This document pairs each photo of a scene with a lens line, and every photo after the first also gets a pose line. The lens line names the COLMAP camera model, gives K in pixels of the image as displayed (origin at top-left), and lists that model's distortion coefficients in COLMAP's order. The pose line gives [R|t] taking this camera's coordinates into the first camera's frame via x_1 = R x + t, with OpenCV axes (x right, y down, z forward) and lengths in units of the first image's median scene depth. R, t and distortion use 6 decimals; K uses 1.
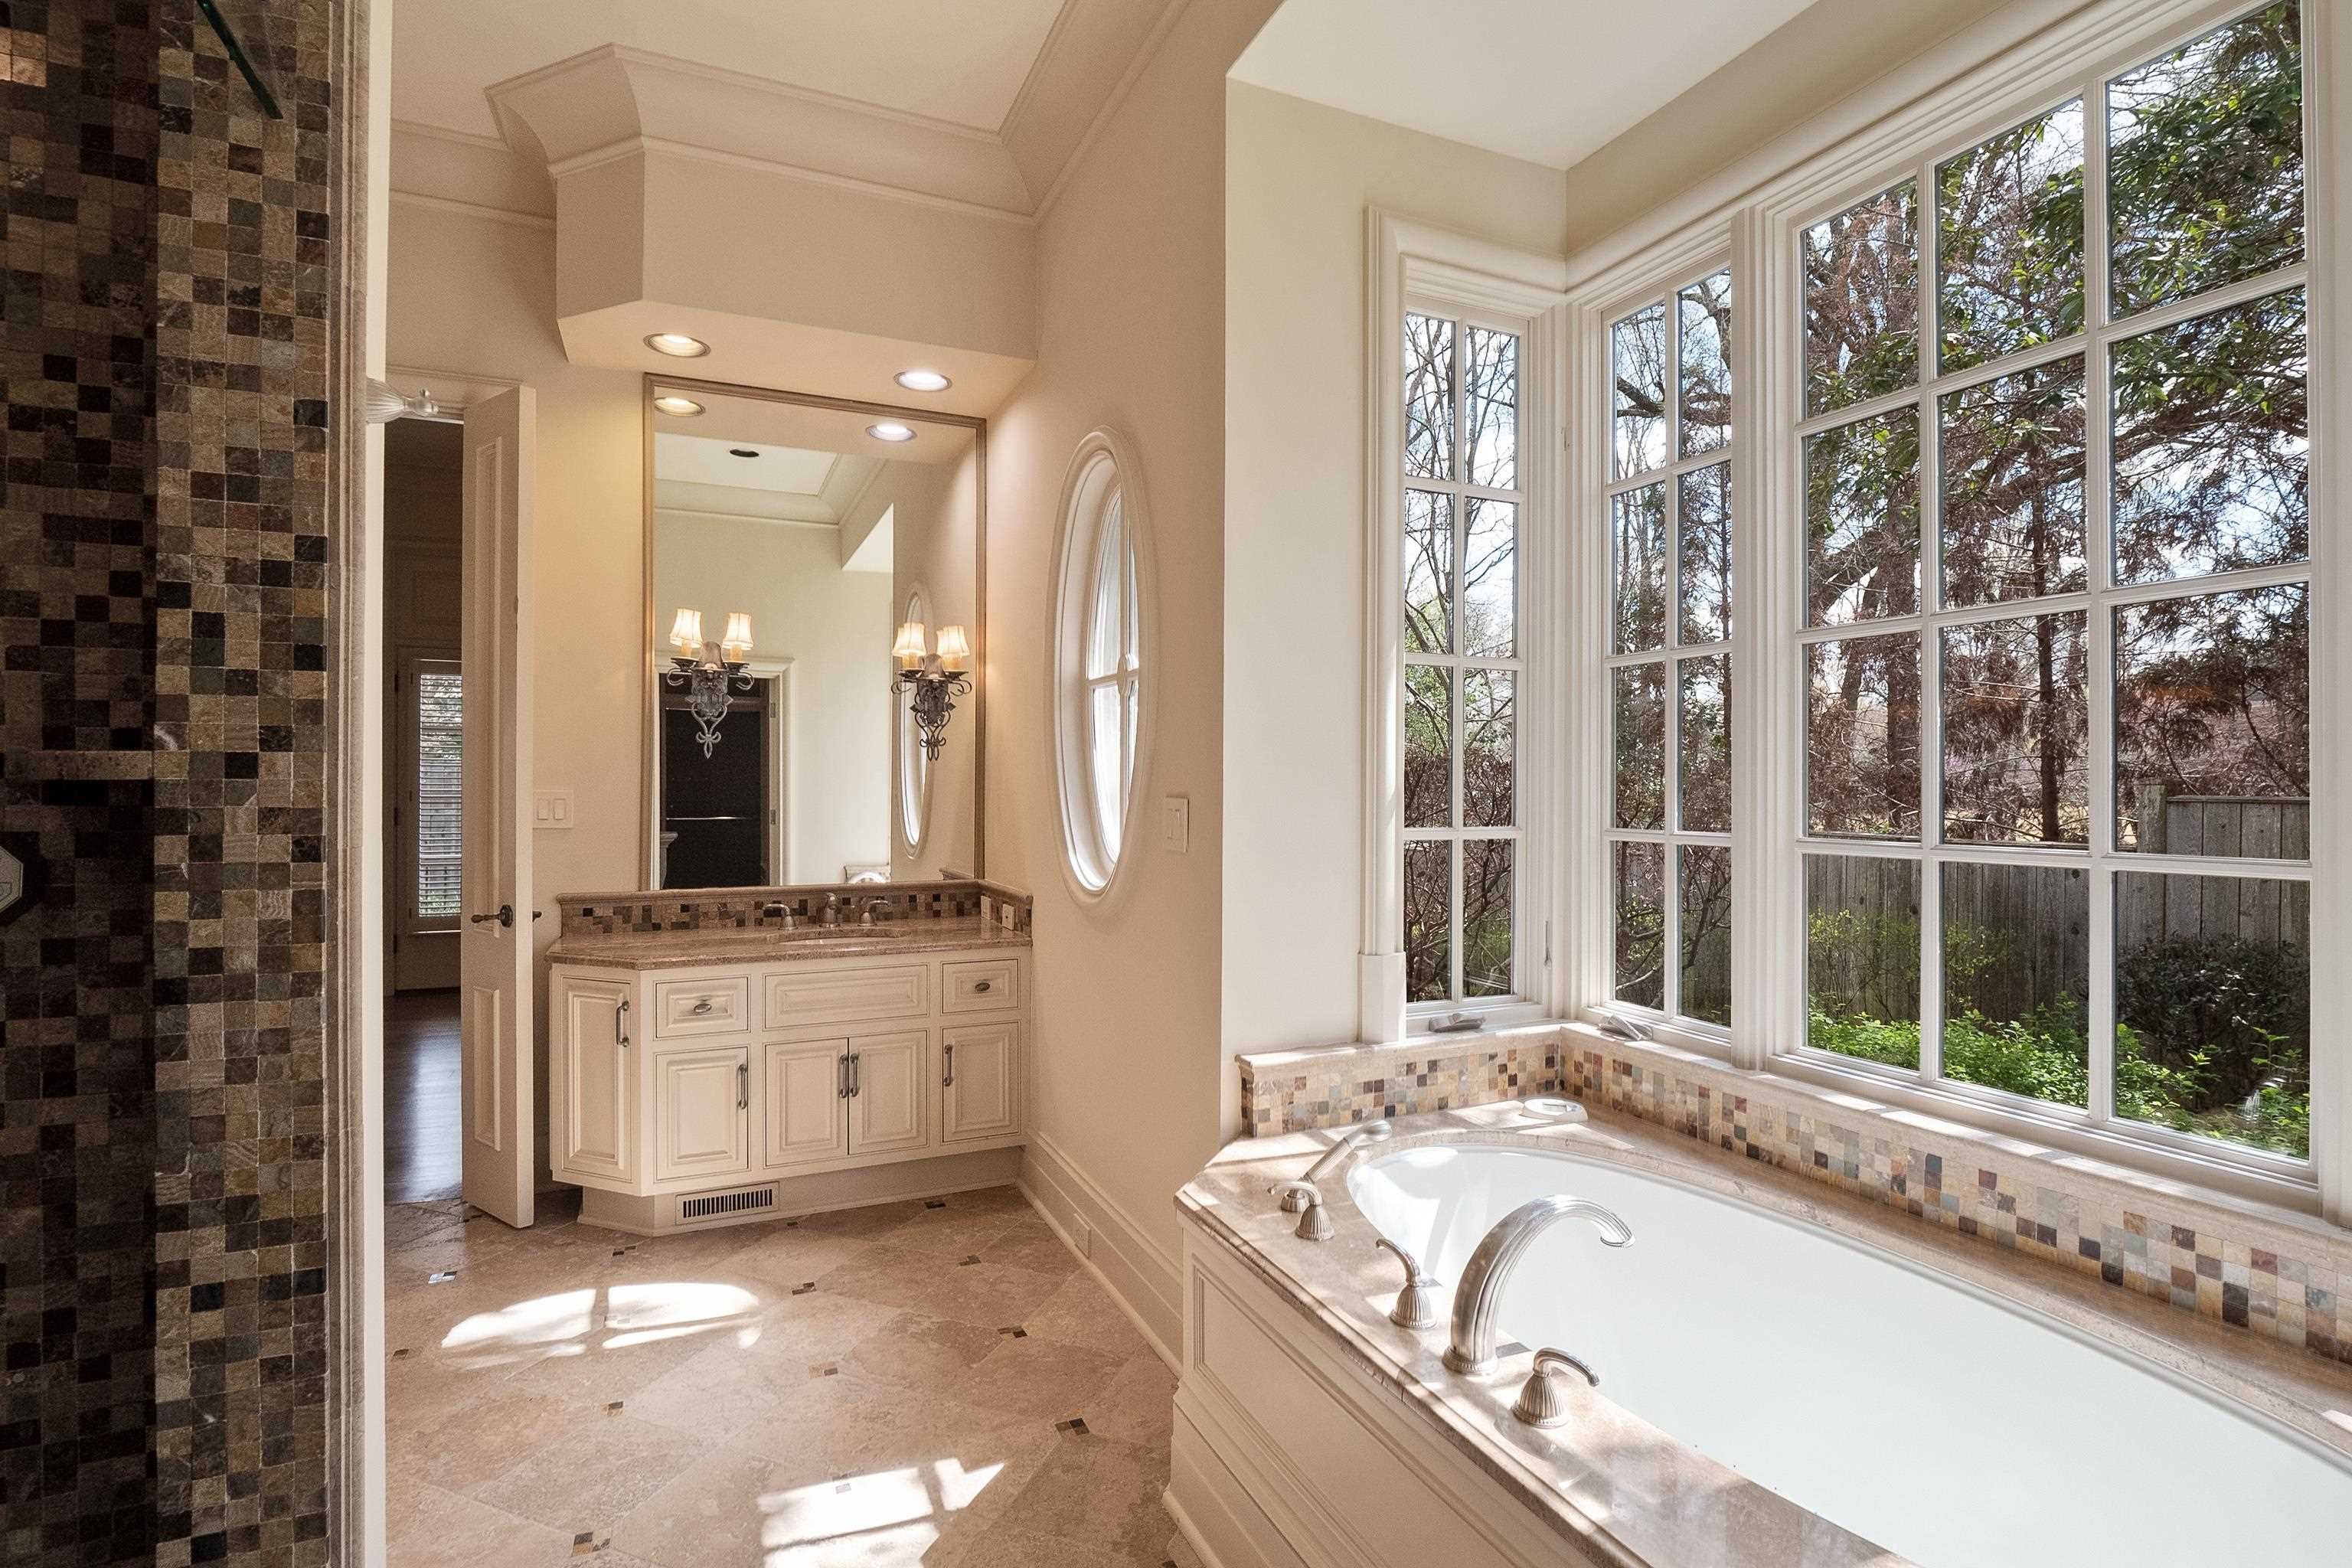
lens RADIAL K [[1128.9, 0, 1177.4], [0, 1128.9, 770.3], [0, 0, 1]] dist [-0.013071, -0.000233]
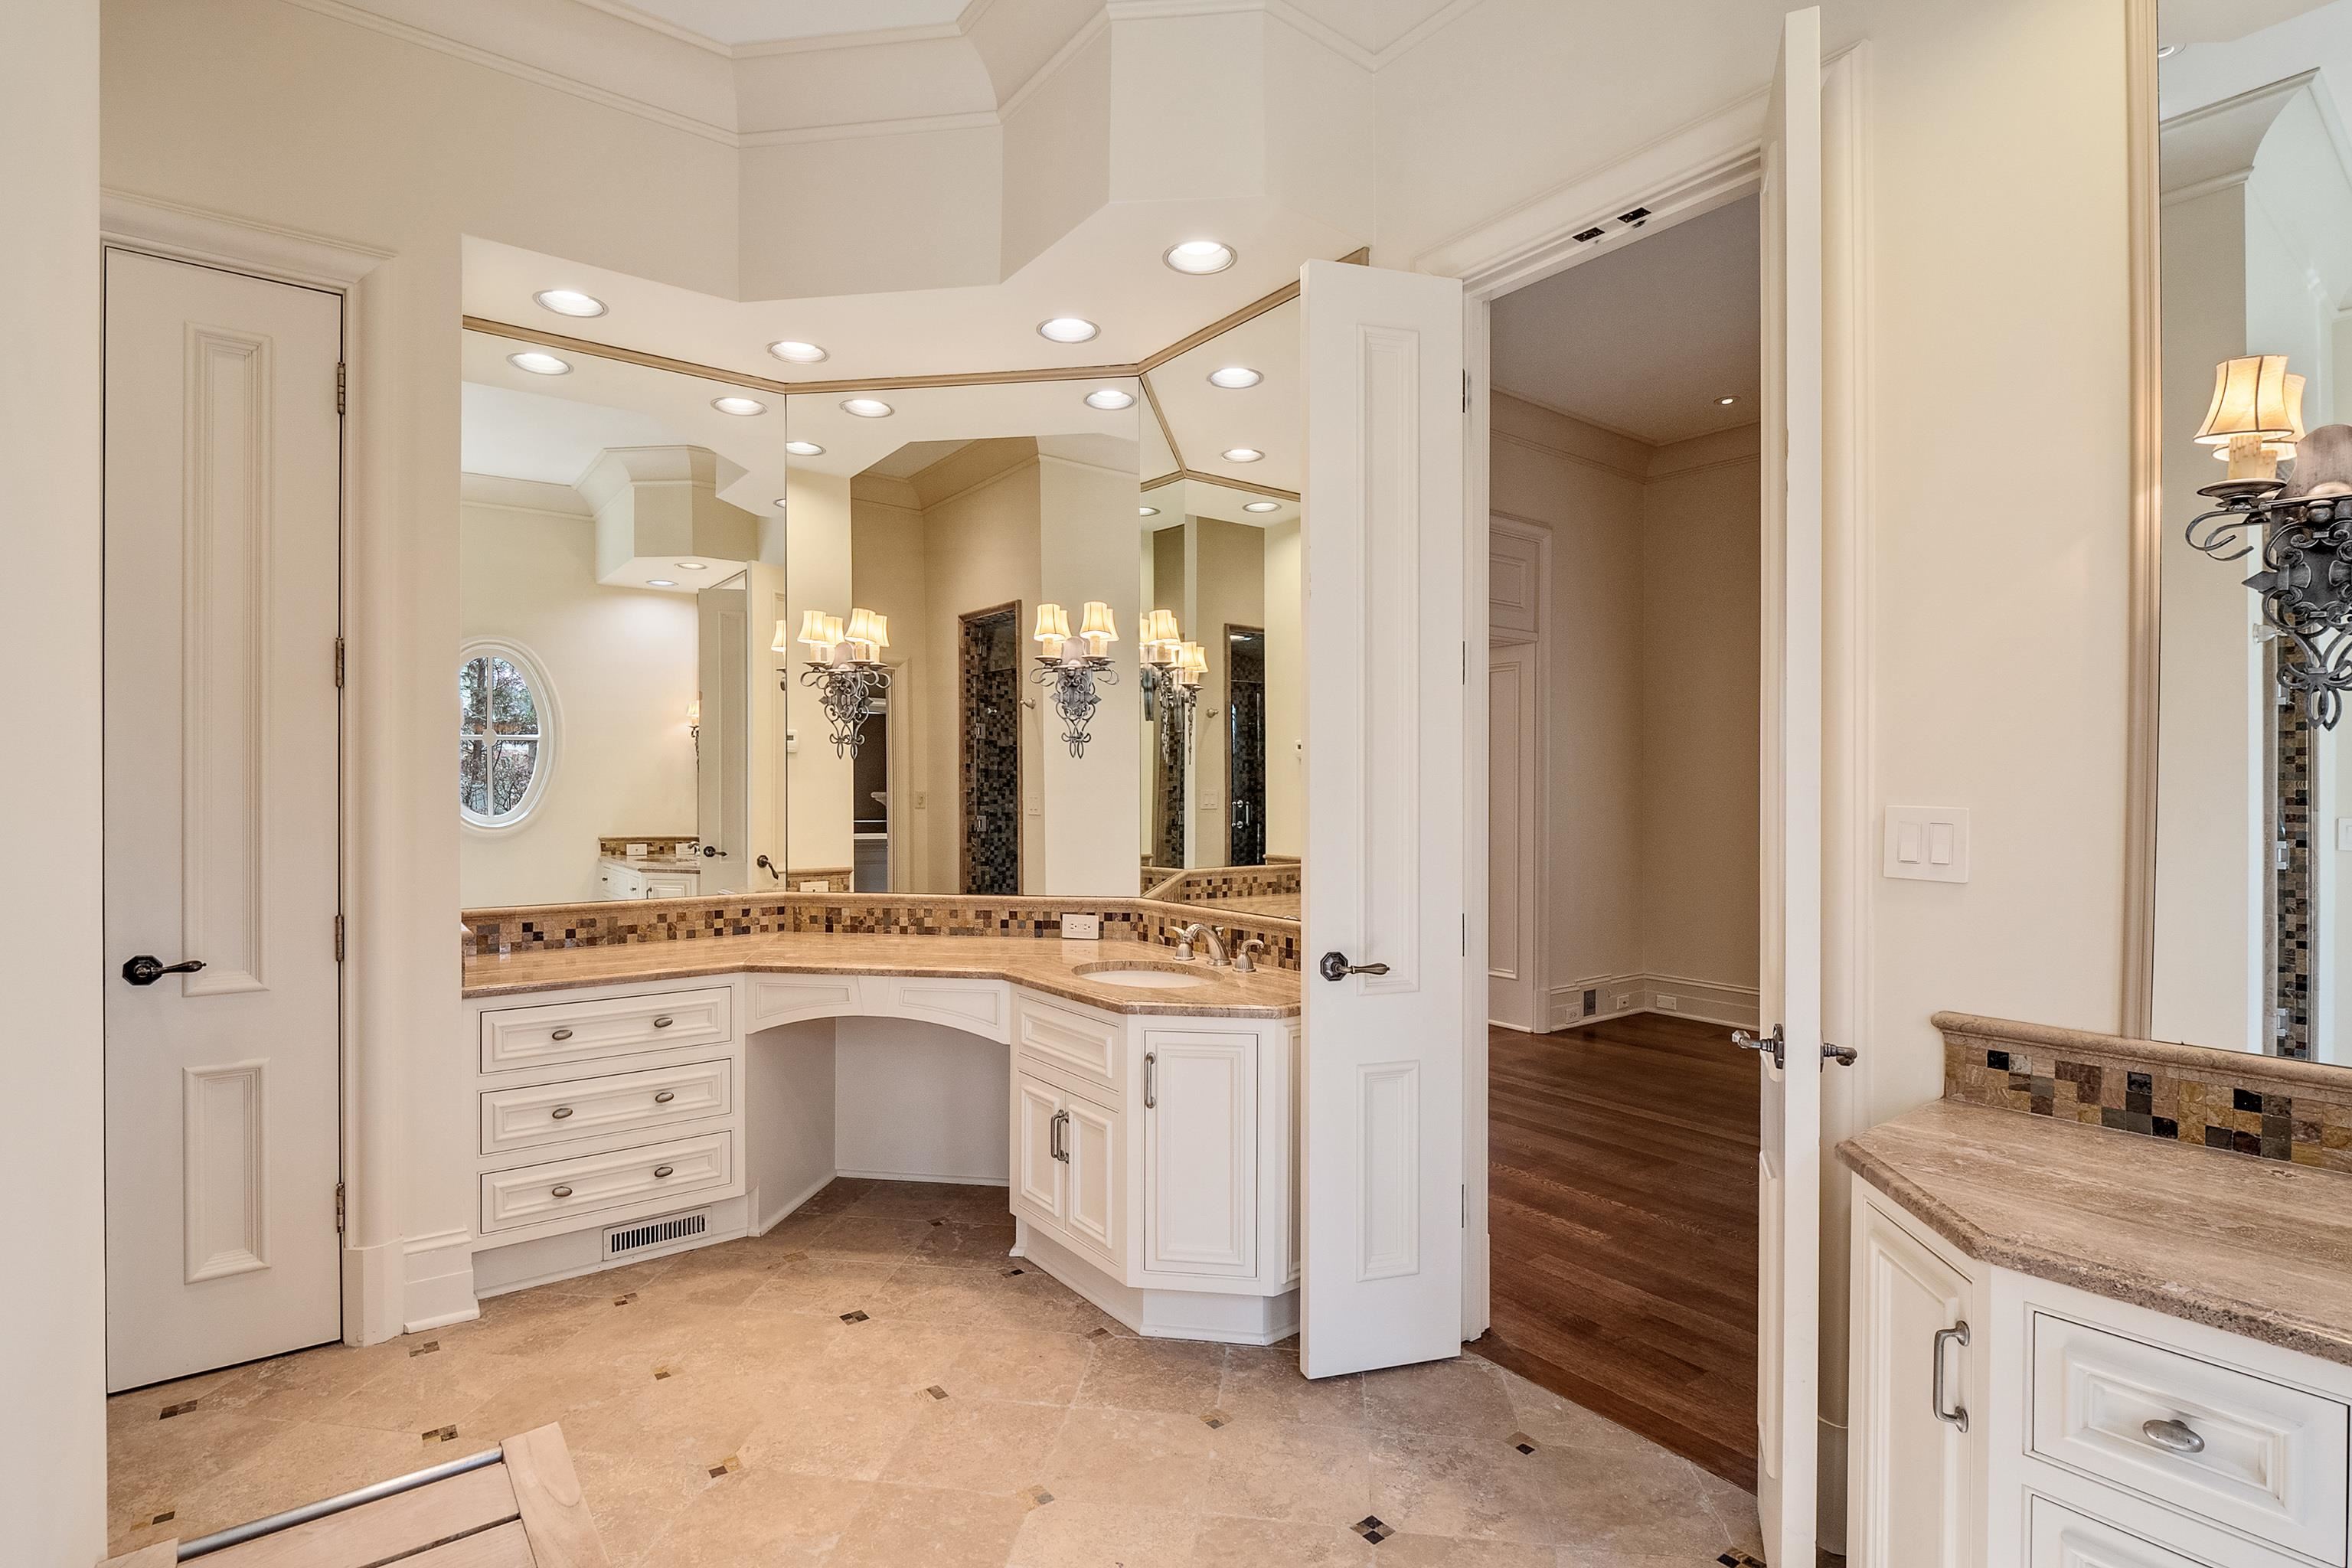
lens RADIAL K [[1128.9, 0, 1165.7], [0, 1128.9, 787.4], [0, 0, 1]] dist [-0.013071, -0.000233]
pose [[0.224695, 0.000813, -0.974429, -0.147689], [0.006855, 0.999974, 0.002415, 0.006225], [0.974405, -0.007222, 0.224684, 0.588237]]
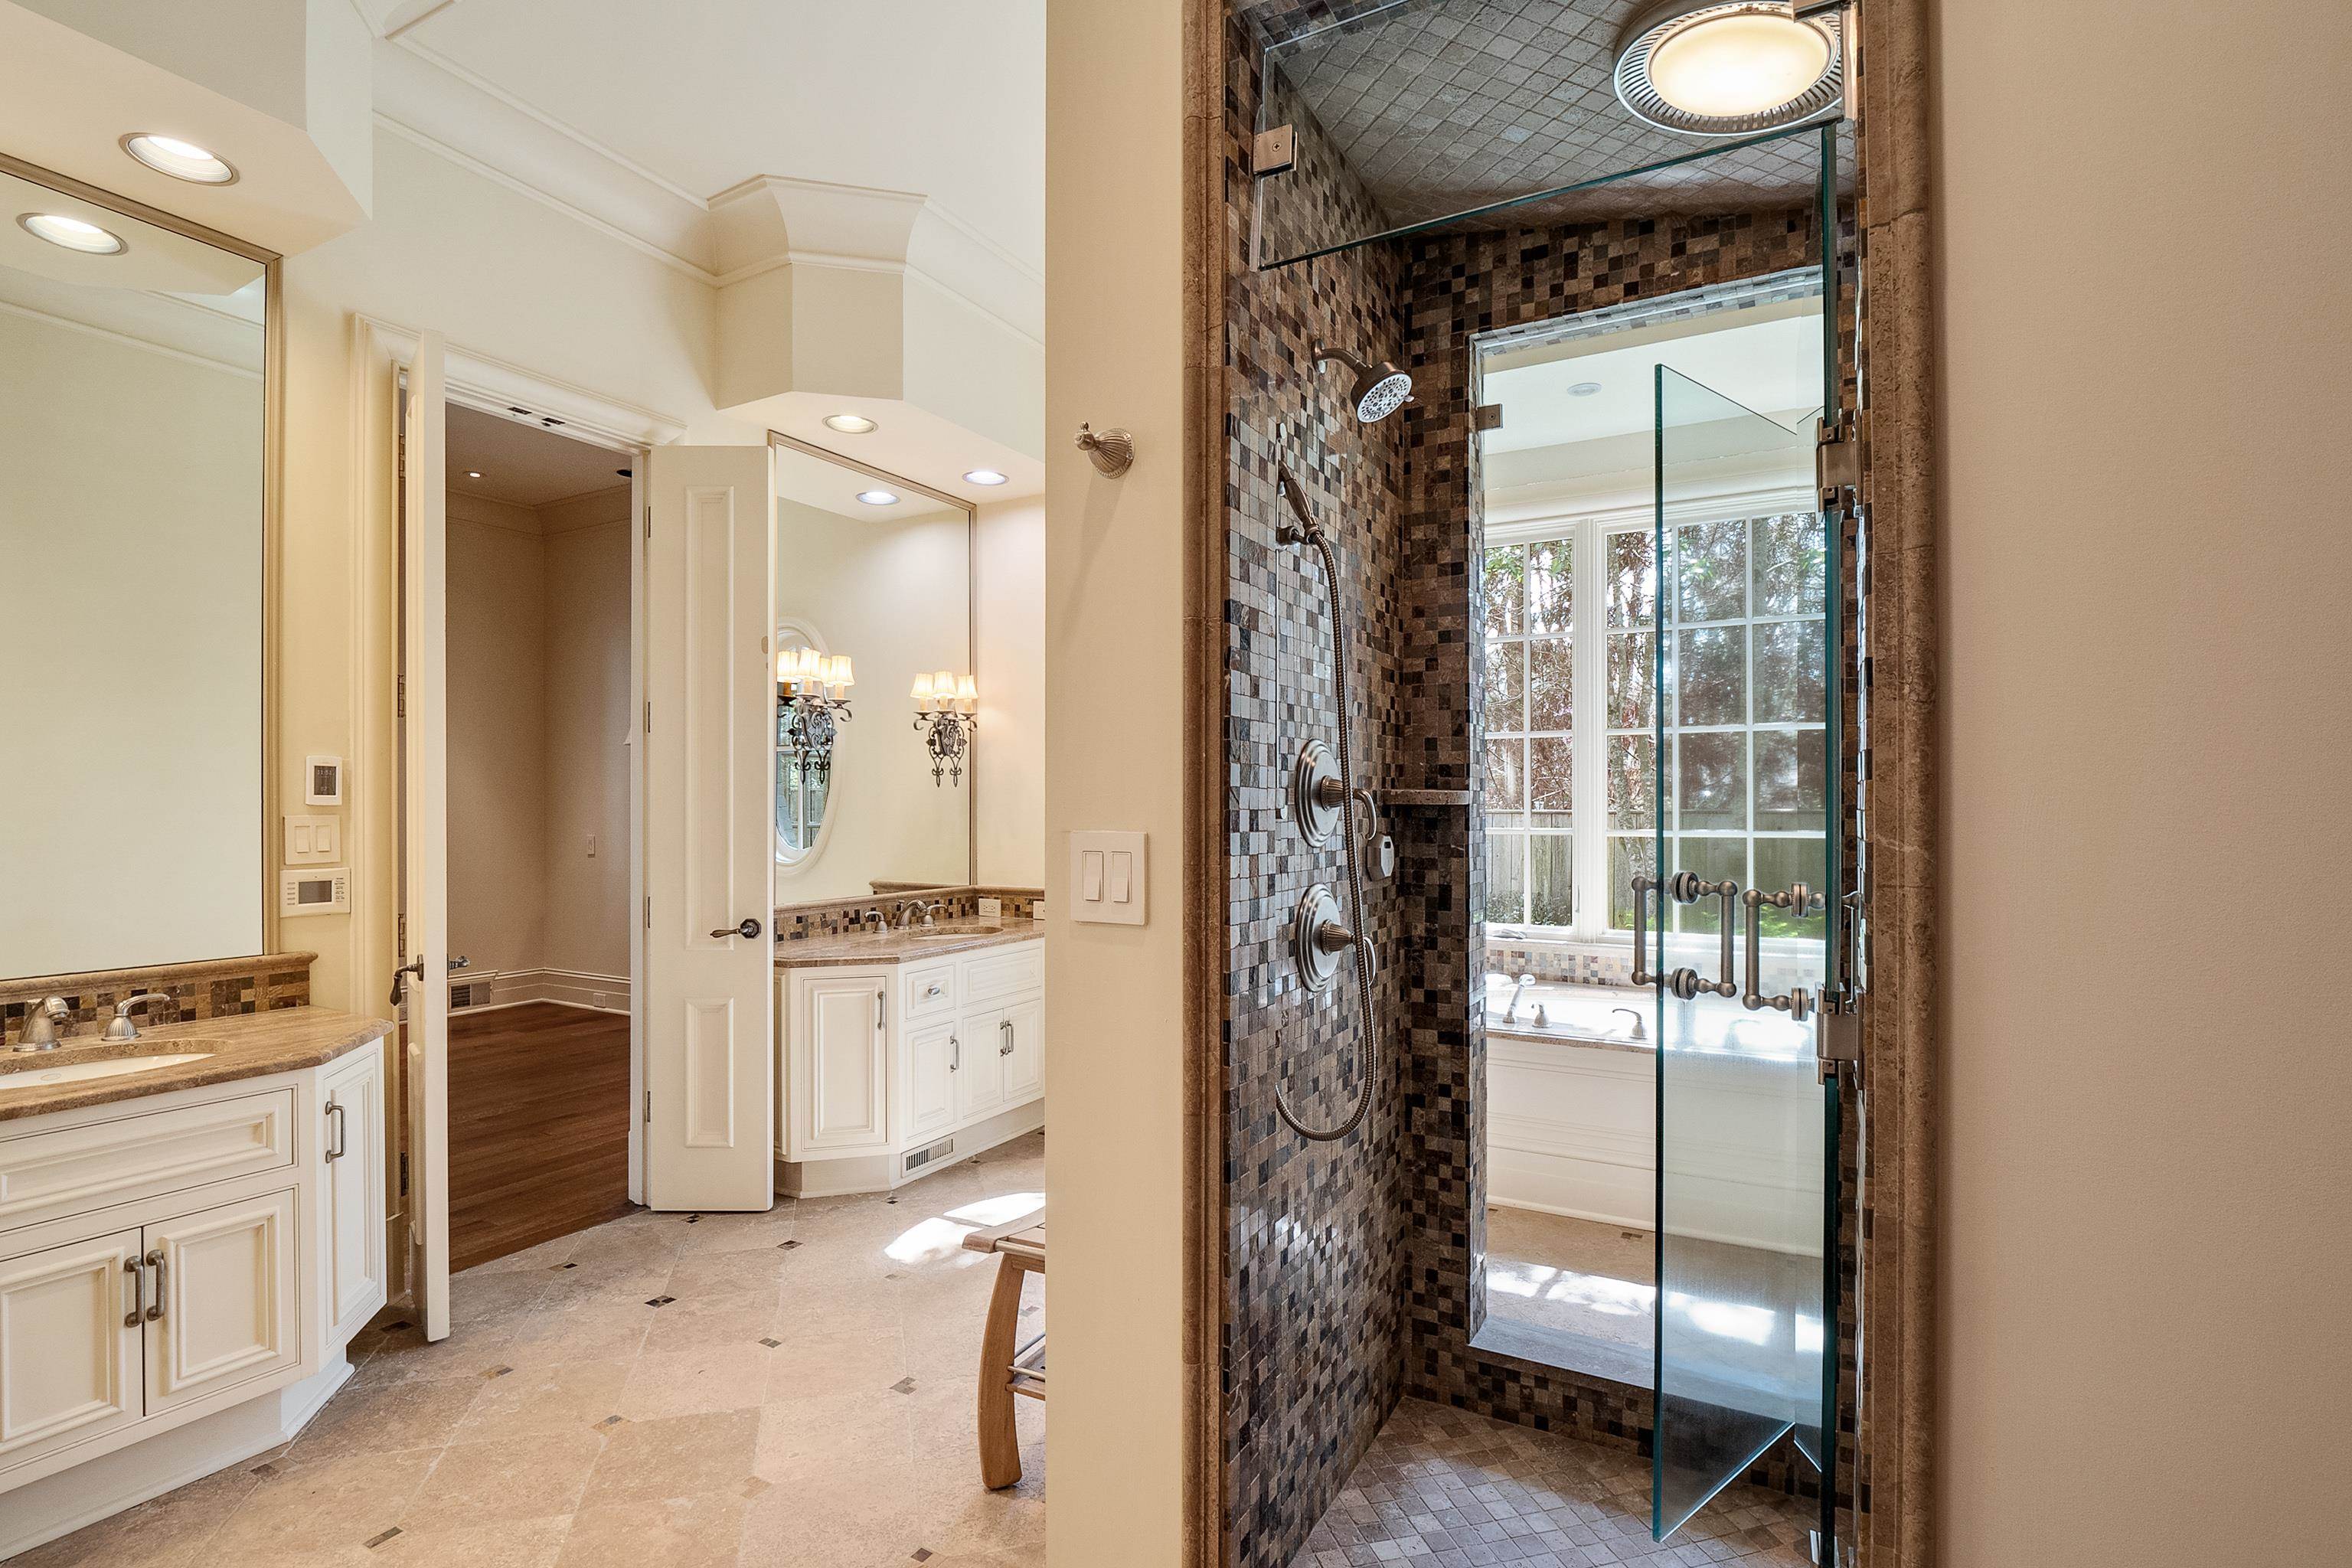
lens RADIAL K [[1128.9, 0, 1180.1], [0, 1128.9, 802.6], [0, 0, 1]] dist [-0.013071, -0.000233]
pose [[0.795777, -0.002120, 0.605586, -0.902239], [-0.003705, 0.999958, 0.008370, -0.003974], [-0.605579, -0.008904, 0.795736, -0.121899]]
